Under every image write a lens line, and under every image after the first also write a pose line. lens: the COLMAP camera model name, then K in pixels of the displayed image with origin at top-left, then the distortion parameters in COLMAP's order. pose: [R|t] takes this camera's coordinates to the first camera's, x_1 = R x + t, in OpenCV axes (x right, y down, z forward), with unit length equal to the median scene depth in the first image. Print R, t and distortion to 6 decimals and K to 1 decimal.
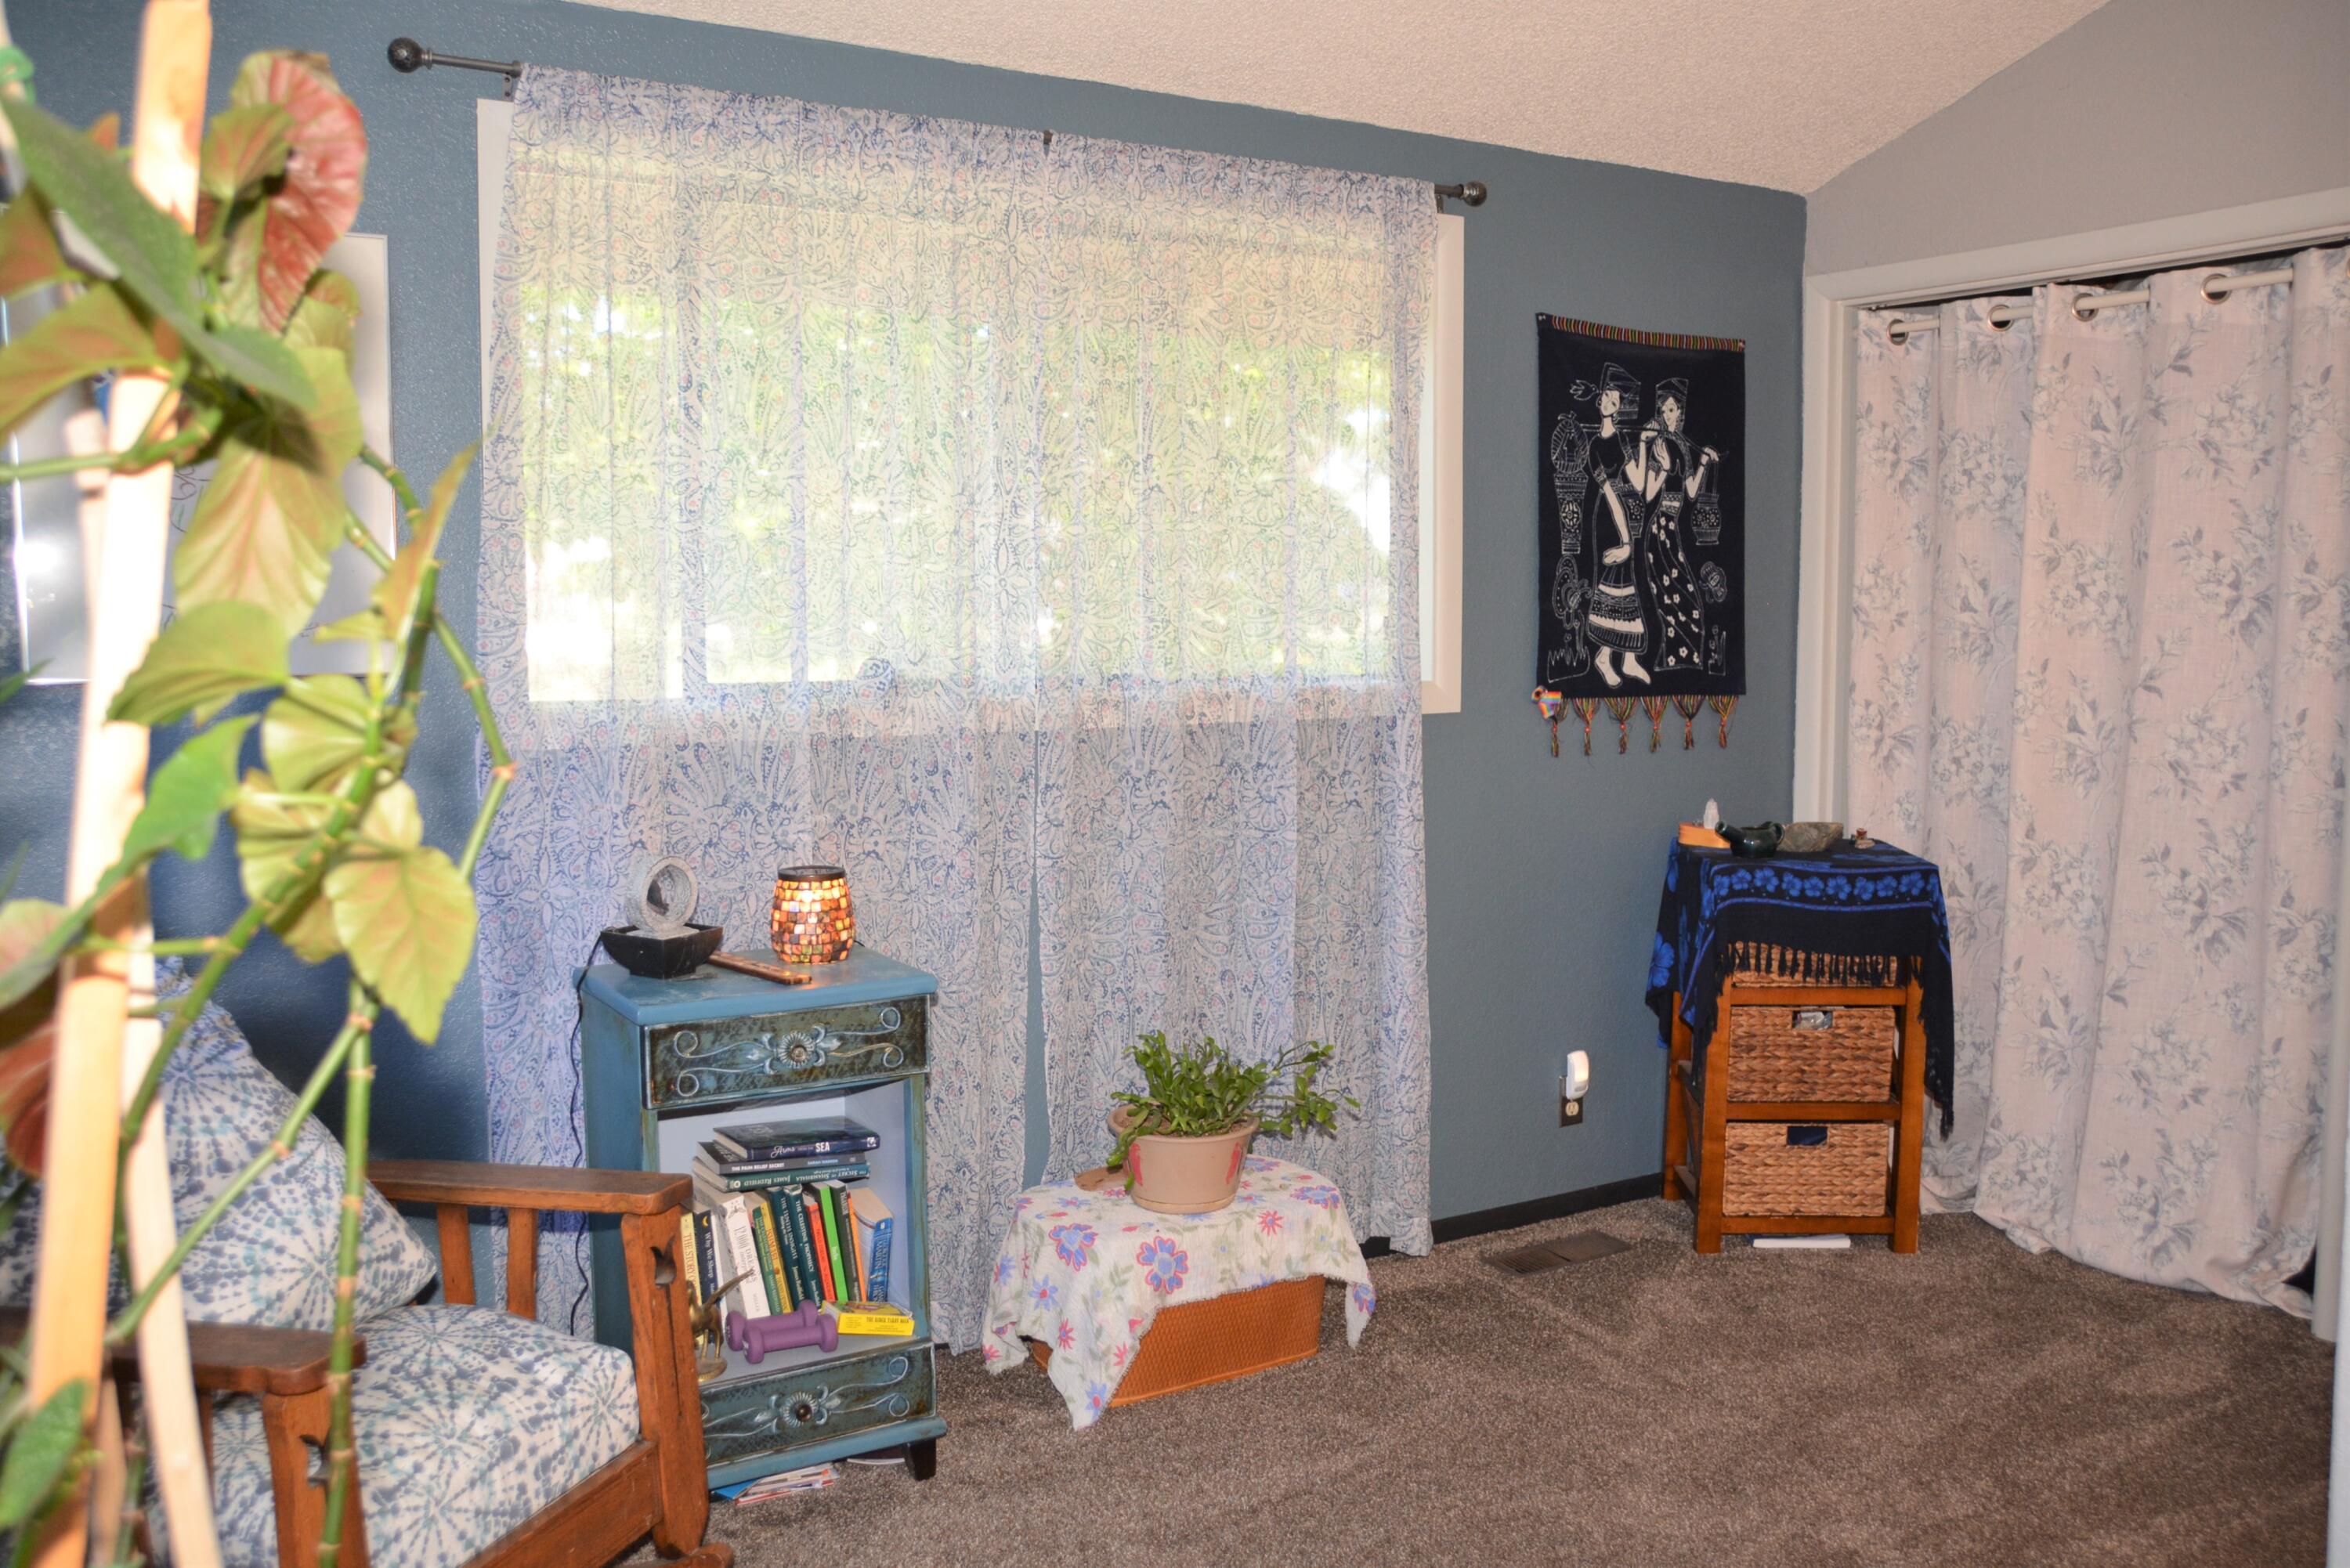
lens RADIAL K [[1886.4, 0, 1170.2], [0, 1886.4, 802.3], [0, 0, 1]] dist [-0.125842, 0.142243]
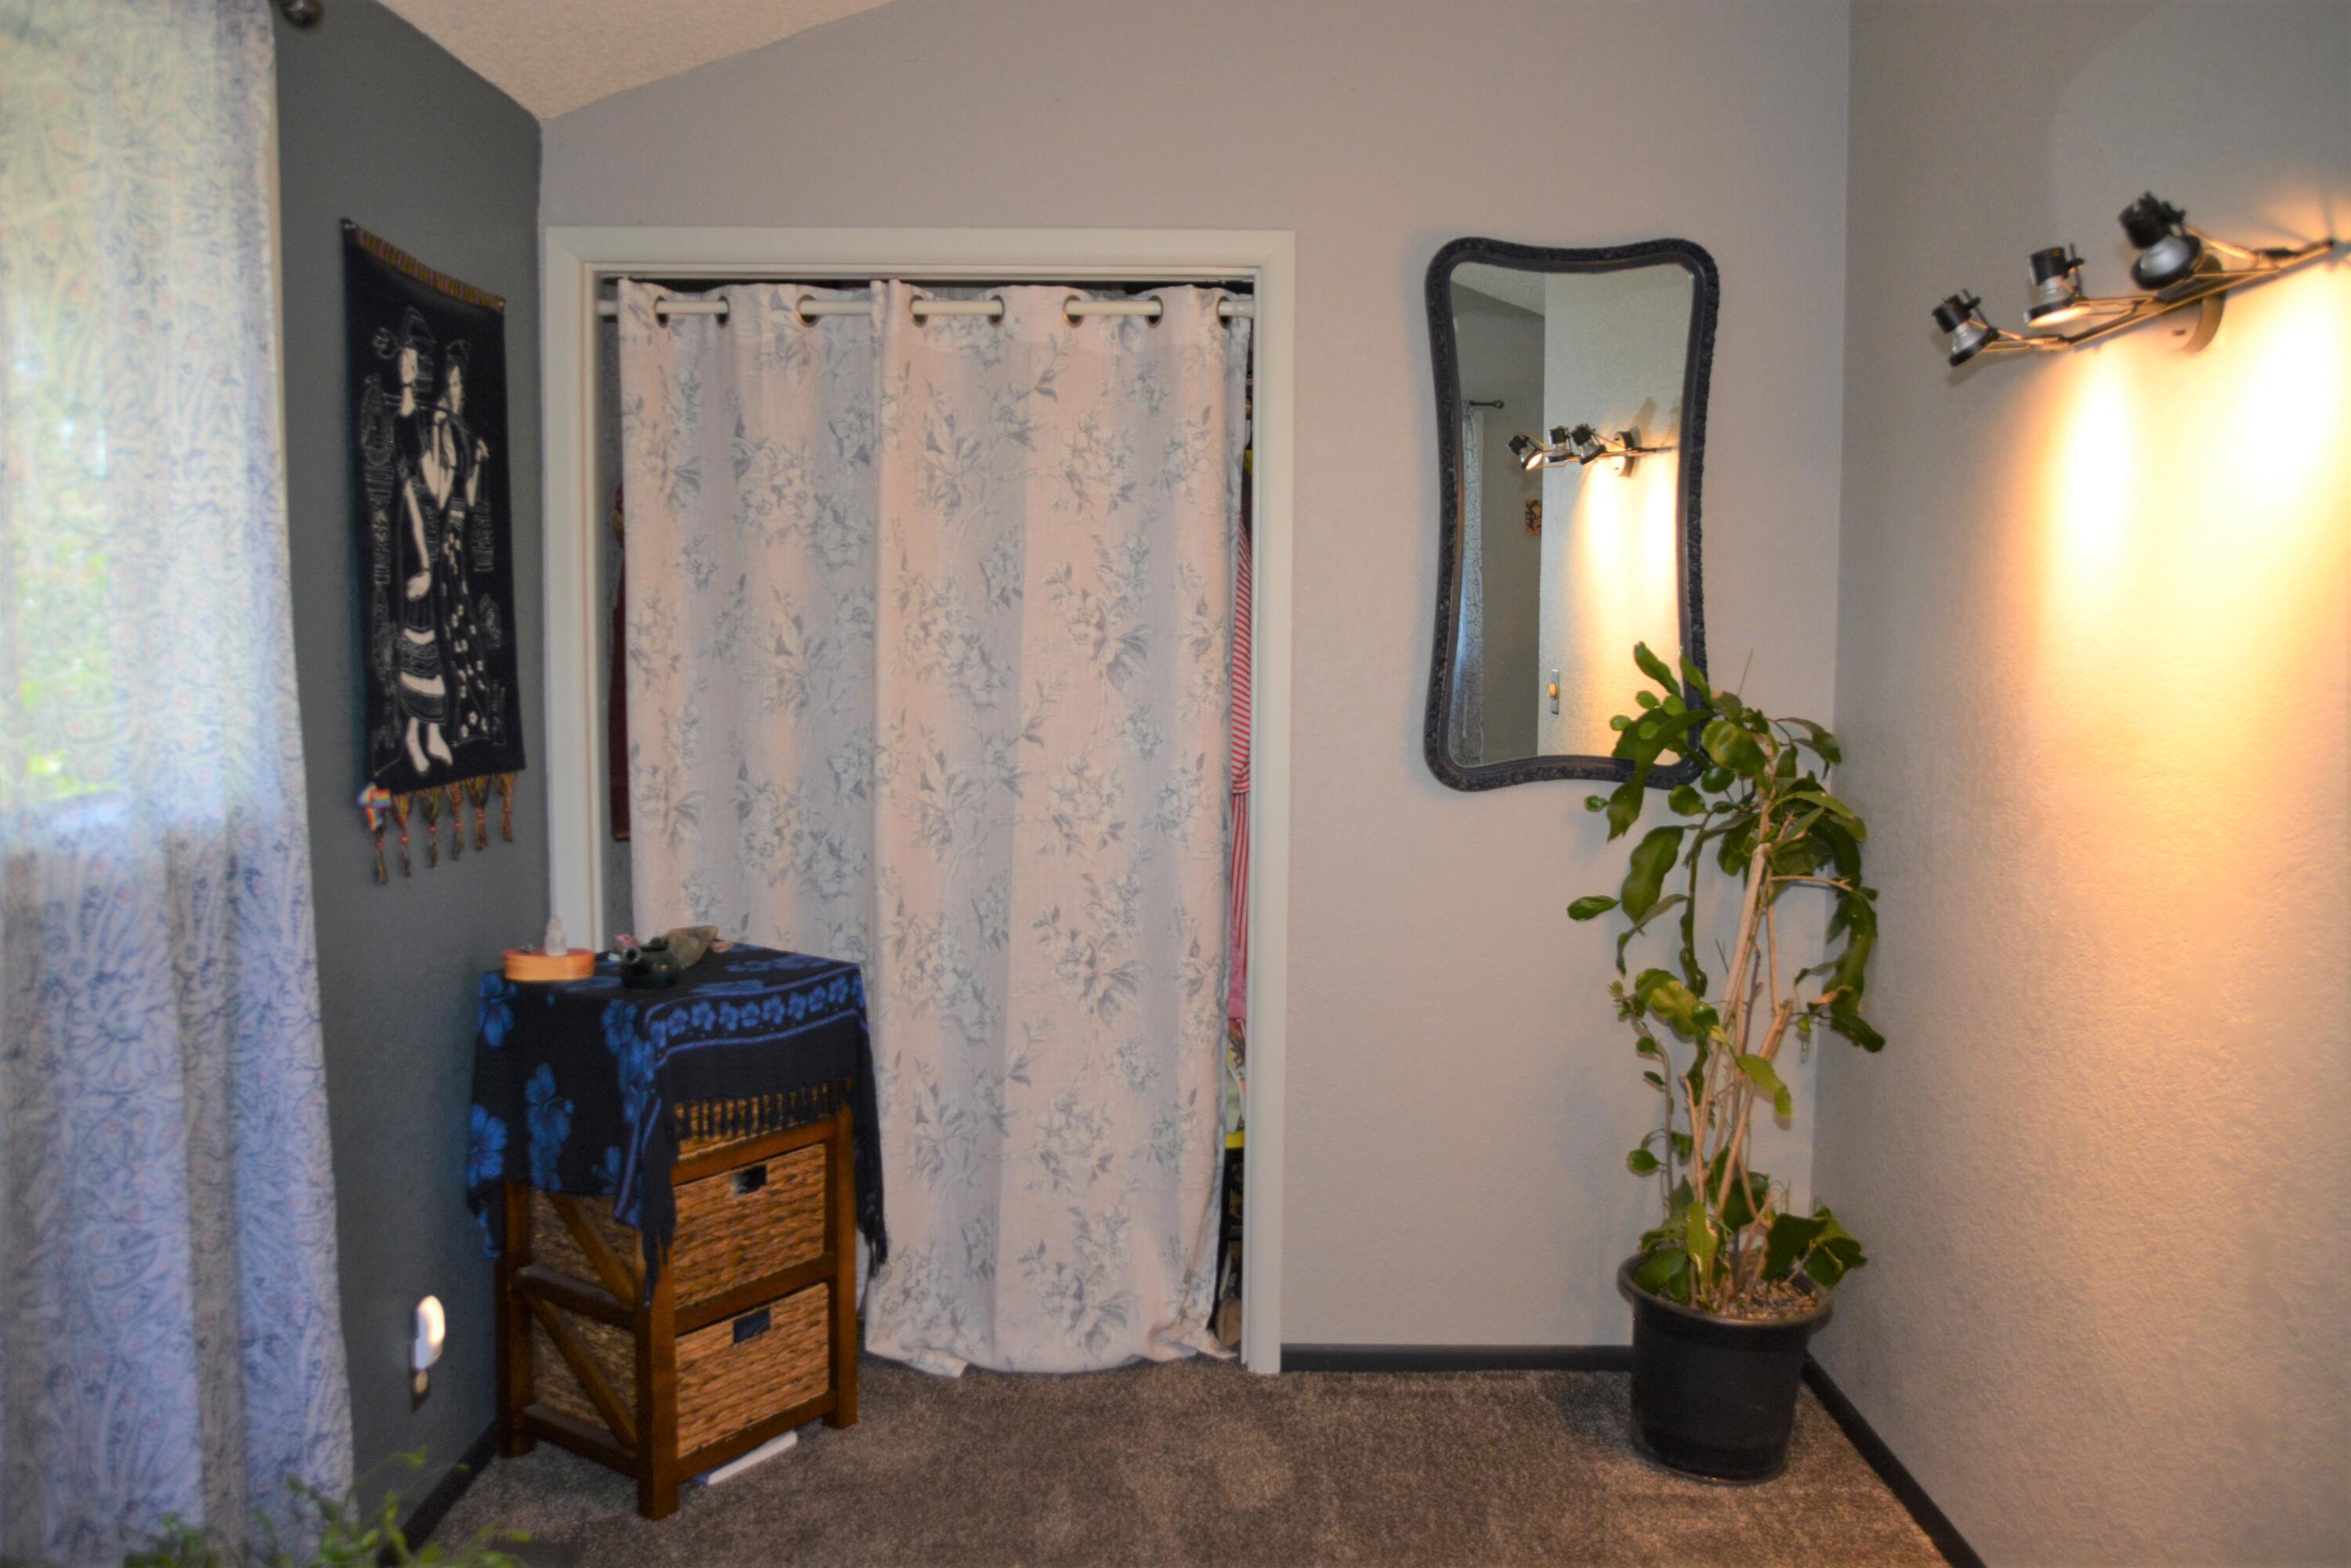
lens RADIAL K [[1887.2, 0, 1170.7], [0, 1887.2, 802.3], [0, 0, 1]] dist [-0.125842, 0.142243]
pose [[0.534000, -0.080907, 0.841604, -0.211680], [0.083621, 0.995584, 0.042652, -0.061328], [-0.841339, 0.047599, 0.538408, 0.418681]]
